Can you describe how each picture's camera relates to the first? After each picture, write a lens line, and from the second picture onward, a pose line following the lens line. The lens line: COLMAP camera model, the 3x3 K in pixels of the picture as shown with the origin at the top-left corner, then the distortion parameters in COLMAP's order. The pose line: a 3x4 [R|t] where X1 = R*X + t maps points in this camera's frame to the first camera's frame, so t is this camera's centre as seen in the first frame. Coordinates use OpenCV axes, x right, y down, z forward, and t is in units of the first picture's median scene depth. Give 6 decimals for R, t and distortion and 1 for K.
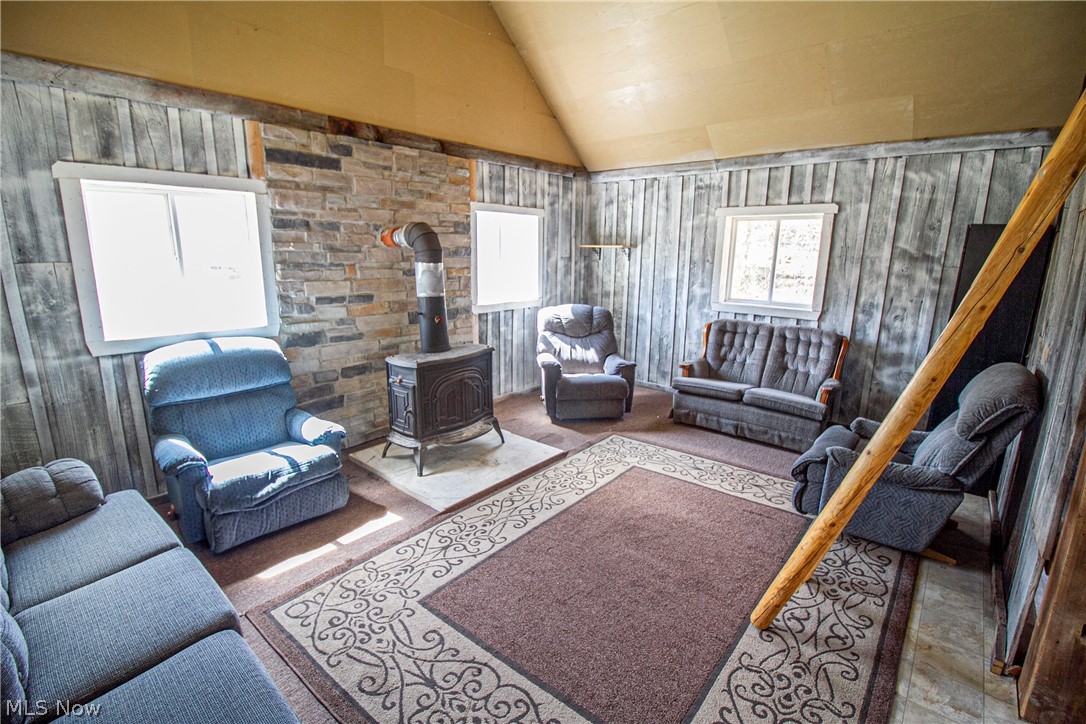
lens RADIAL K [[497.9, 0, 541.8], [0, 497.9, 357.1], [0, 0, 1]] dist [-0.006489, -0.009122]
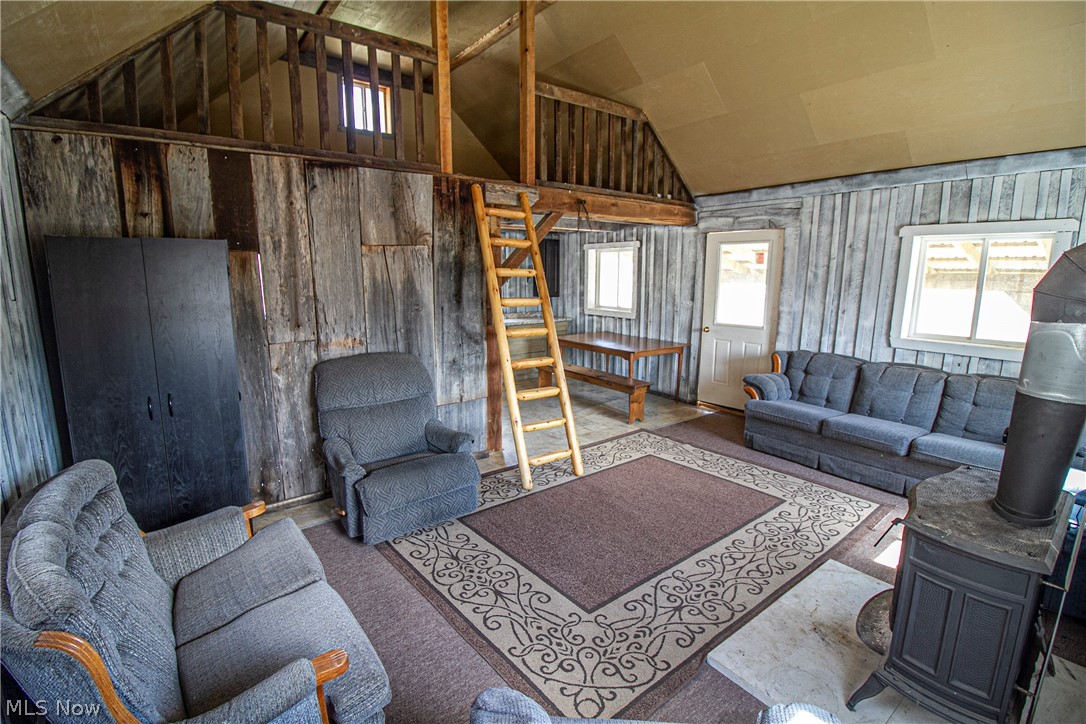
lens RADIAL K [[497.9, 0, 539.2], [0, 497.9, 360.3], [0, 0, 1]] dist [-0.006489, -0.009122]
pose [[-0.979337, -0.052427, 0.195323, 0.153013], [0.026573, 0.924083, 0.381268, -0.353917], [-0.200484, 0.378580, -0.903595, 1.591115]]
